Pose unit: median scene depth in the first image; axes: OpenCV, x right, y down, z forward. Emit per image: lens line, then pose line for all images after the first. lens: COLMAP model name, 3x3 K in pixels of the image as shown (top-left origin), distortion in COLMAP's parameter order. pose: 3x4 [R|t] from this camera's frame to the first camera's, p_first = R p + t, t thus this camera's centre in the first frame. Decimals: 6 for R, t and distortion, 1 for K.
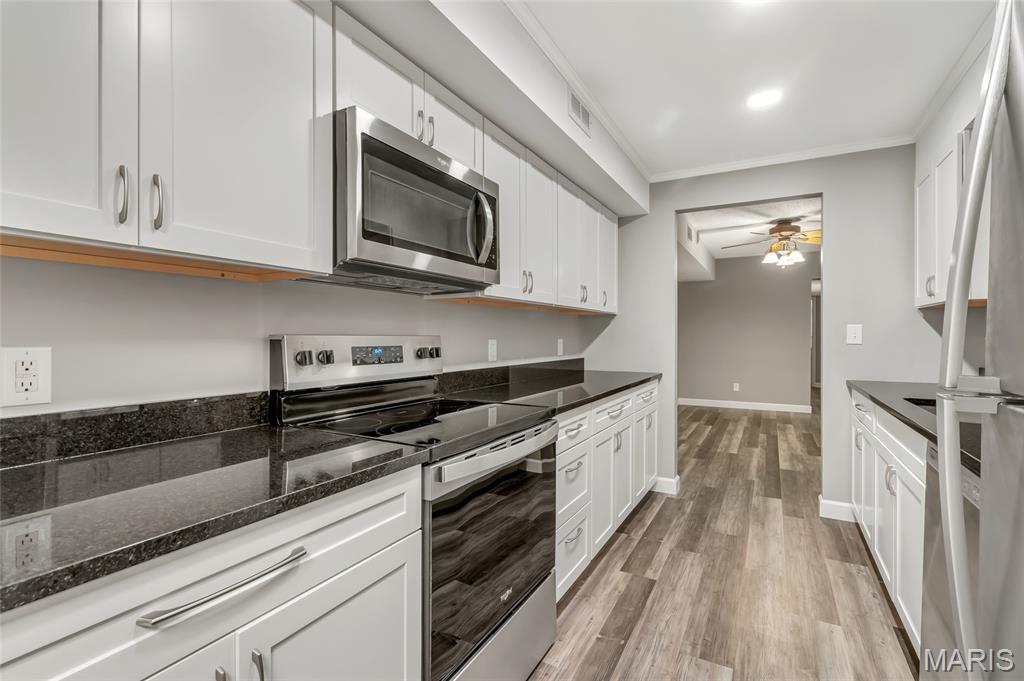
lens RADIAL K [[464.2, 0, 515.6], [0, 464.2, 338.6], [0, 0, 1]] dist [-0.001204, 0.000201]
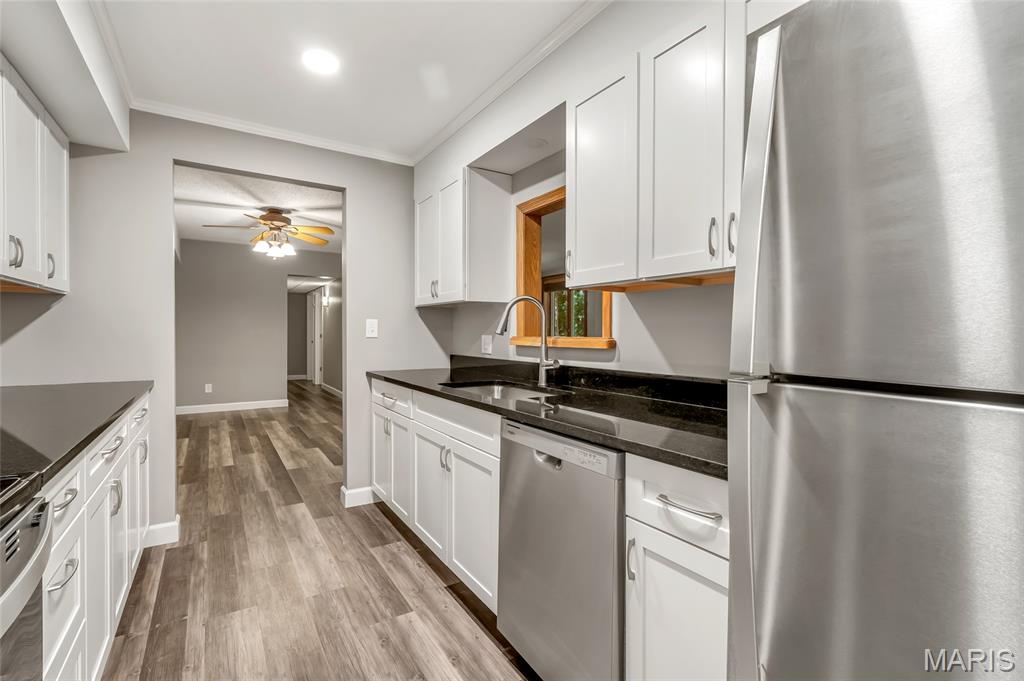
lens RADIAL K [[464.4, 0, 508.2], [0, 464.4, 337.1], [0, 0, 1]] dist [-0.002302, 0.000337]
pose [[0.478384, -0.008626, 0.878108, -0.059171], [0.001683, 0.999959, 0.008907, 0.002139], [-0.878149, -0.002783, 0.478379, 0.199070]]
